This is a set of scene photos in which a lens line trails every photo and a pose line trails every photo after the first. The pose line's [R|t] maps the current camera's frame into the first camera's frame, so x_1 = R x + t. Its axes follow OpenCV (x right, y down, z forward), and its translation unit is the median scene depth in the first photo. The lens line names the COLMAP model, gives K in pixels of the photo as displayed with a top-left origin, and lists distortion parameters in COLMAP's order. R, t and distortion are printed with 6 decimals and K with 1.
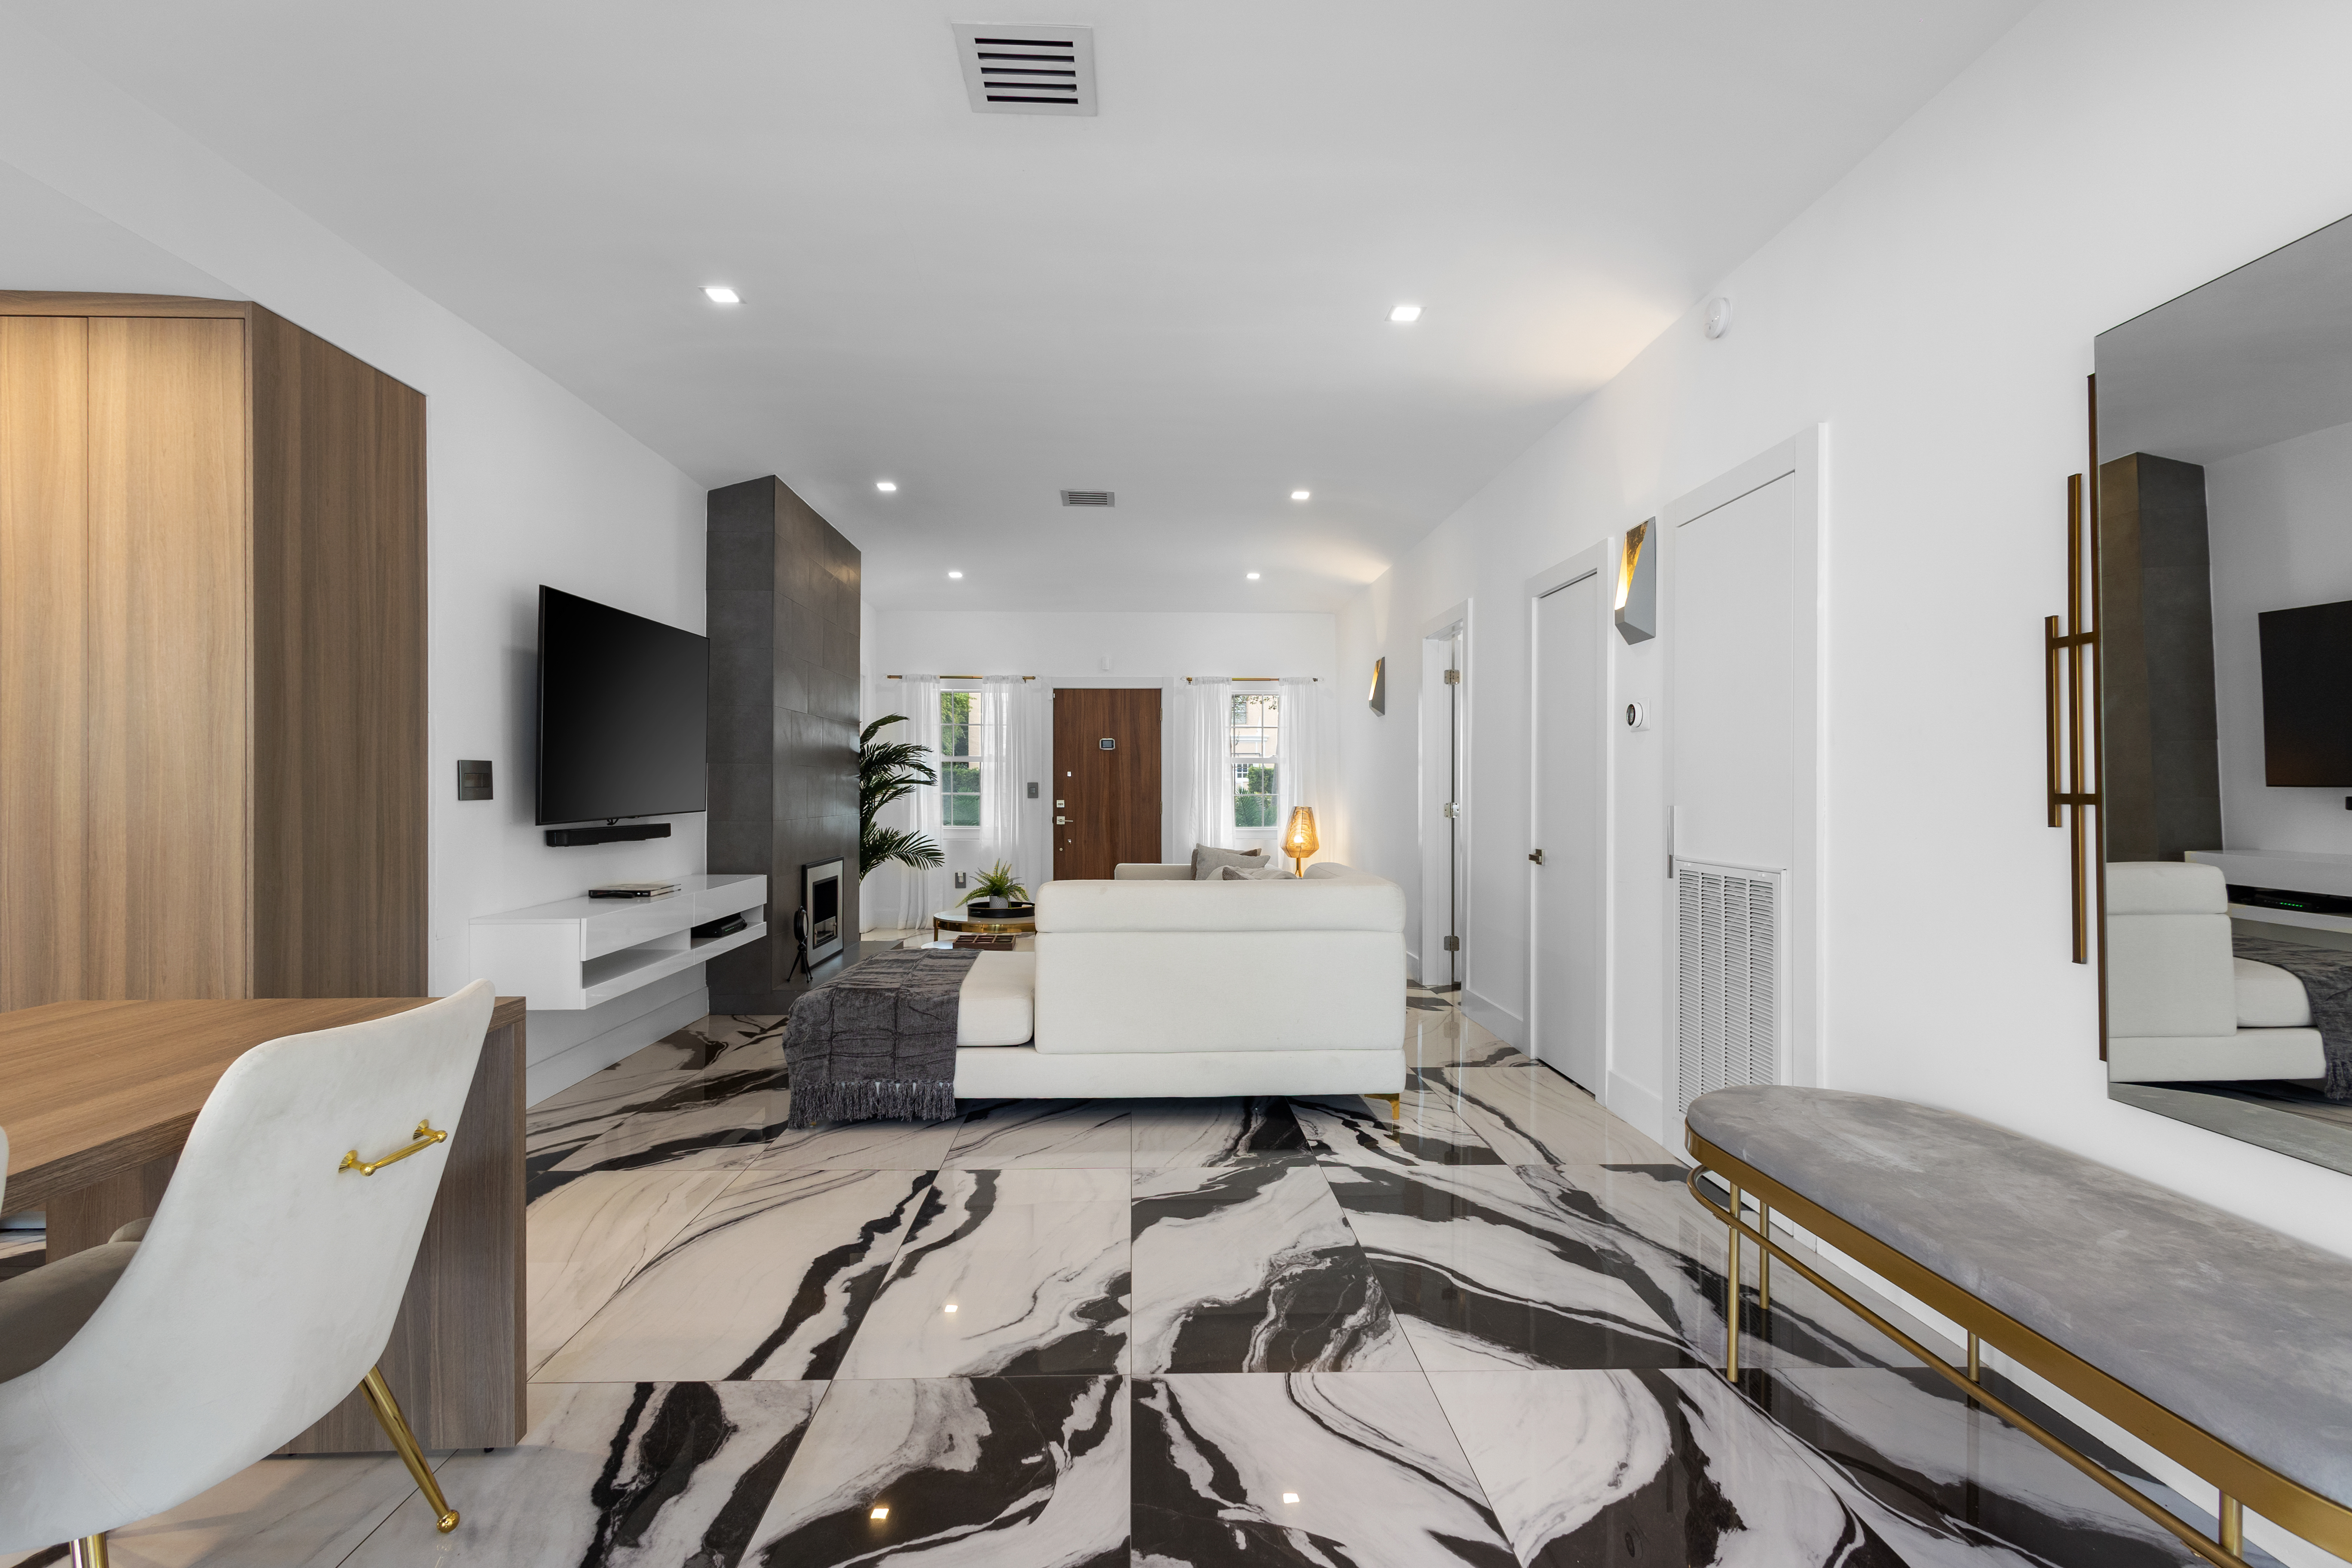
lens RADIAL K [[1084.5, 0, 1174.6], [0, 1084.5, 790.6], [0, 0, 1]] dist [0.012151, -0.003662]
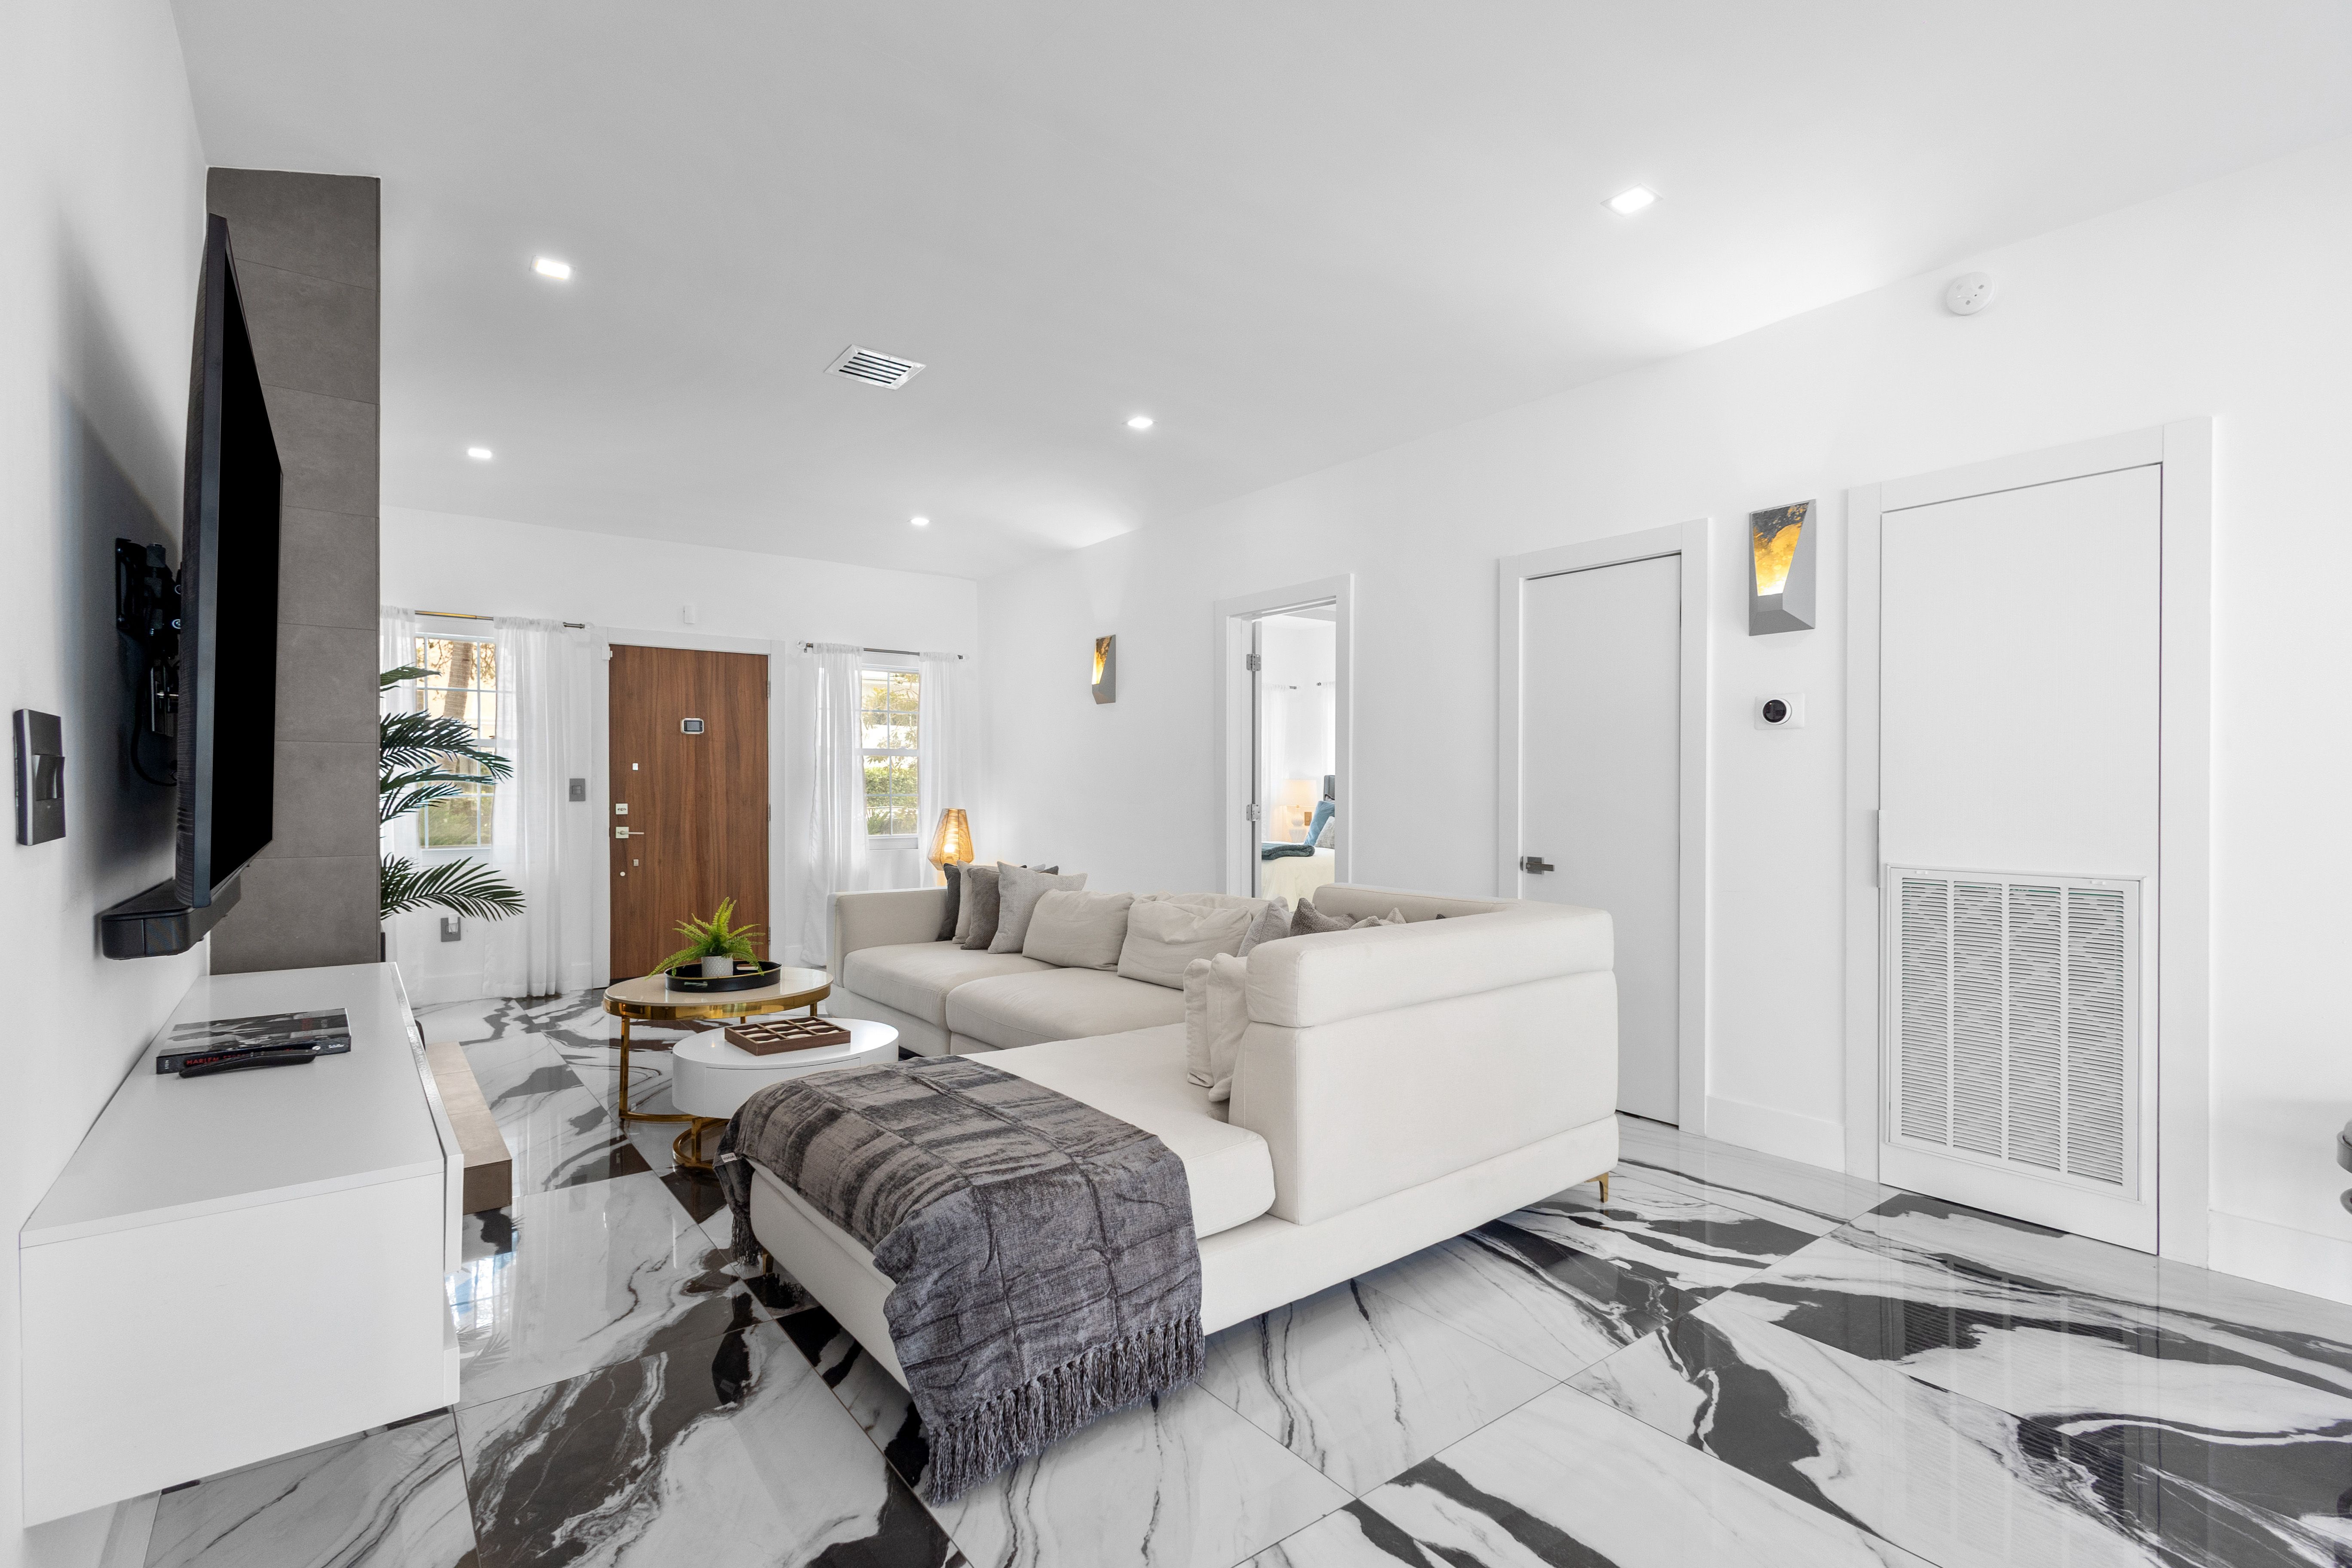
lens RADIAL K [[1084.5, 0, 1178.6], [0, 1084.5, 795.6], [0, 0, 1]] dist [0.012151, -0.003662]
pose [[0.817832, -0.005792, 0.575428, -0.539549], [0.000708, 0.999959, 0.009059, -0.007059], [-0.575457, -0.007002, 0.817802, 0.544850]]
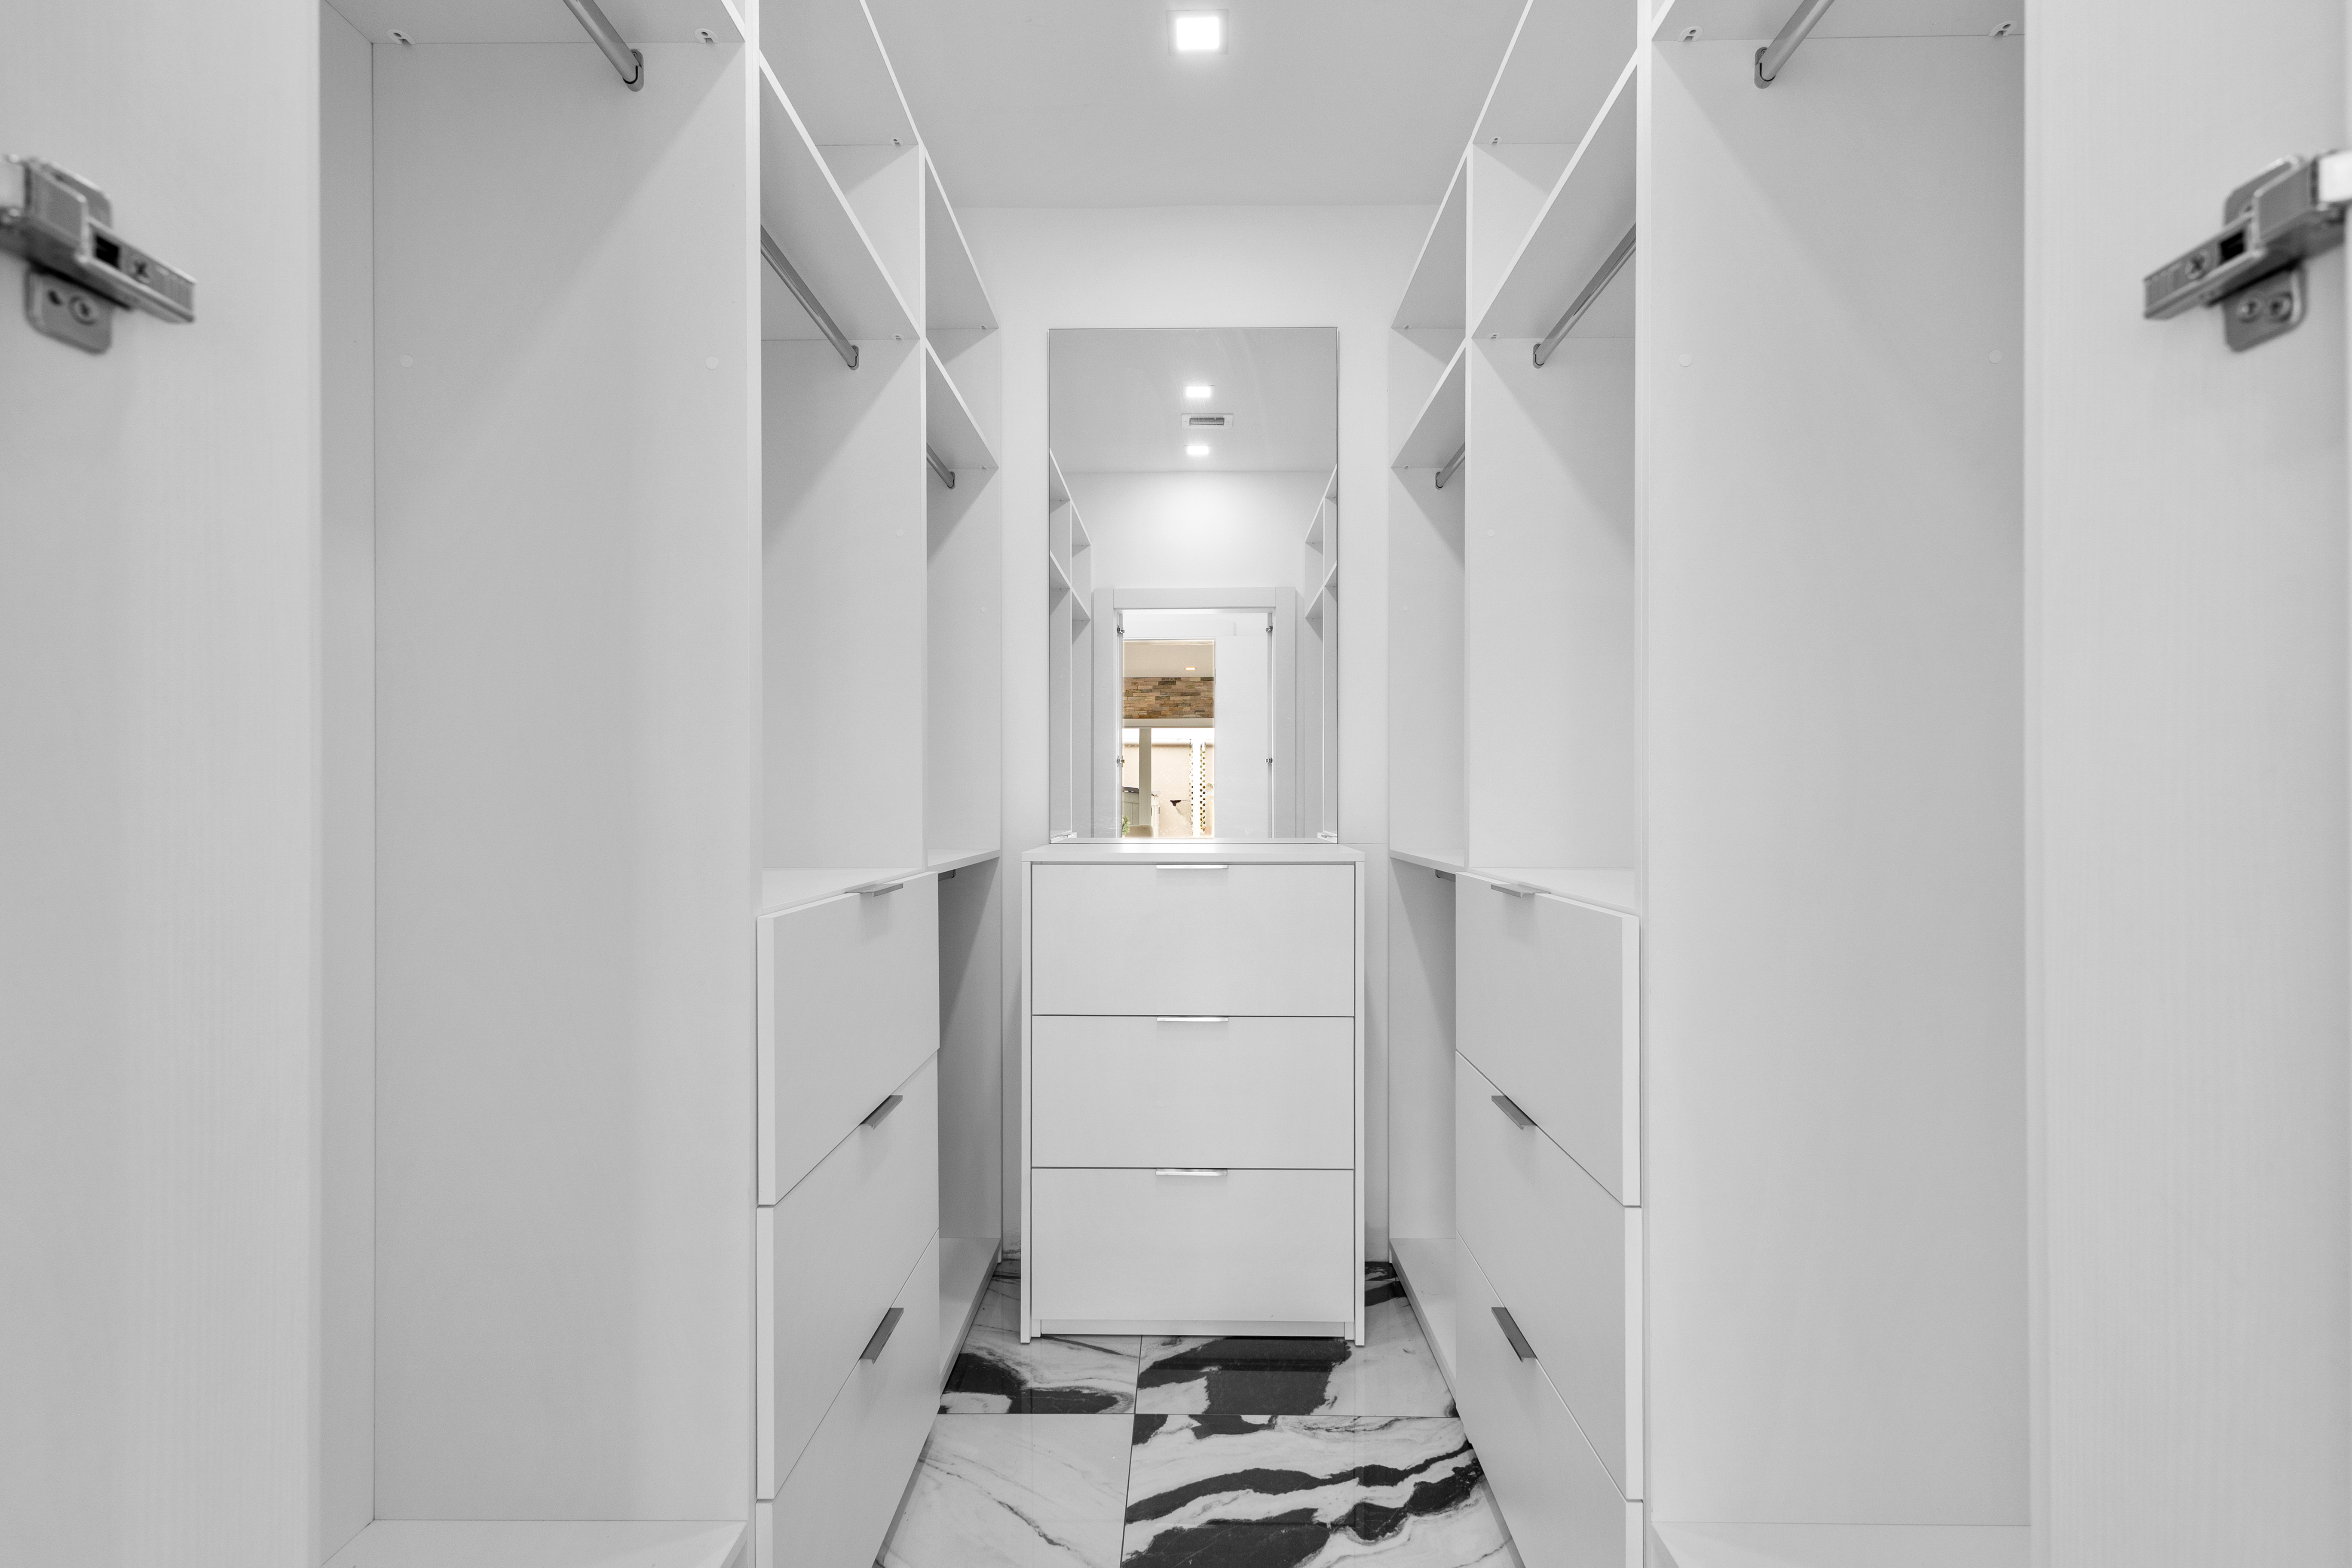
lens RADIAL K [[1084.5, 0, 1178.9], [0, 1084.5, 792.9], [0, 0, 1]] dist [0.012151, -0.003662]
pose [[-0.059387, -0.008330, -0.998200, 0.681283], [0.003458, 0.999957, -0.008551, 0.000244], [0.998229, -0.003960, -0.059356, 0.963738]]
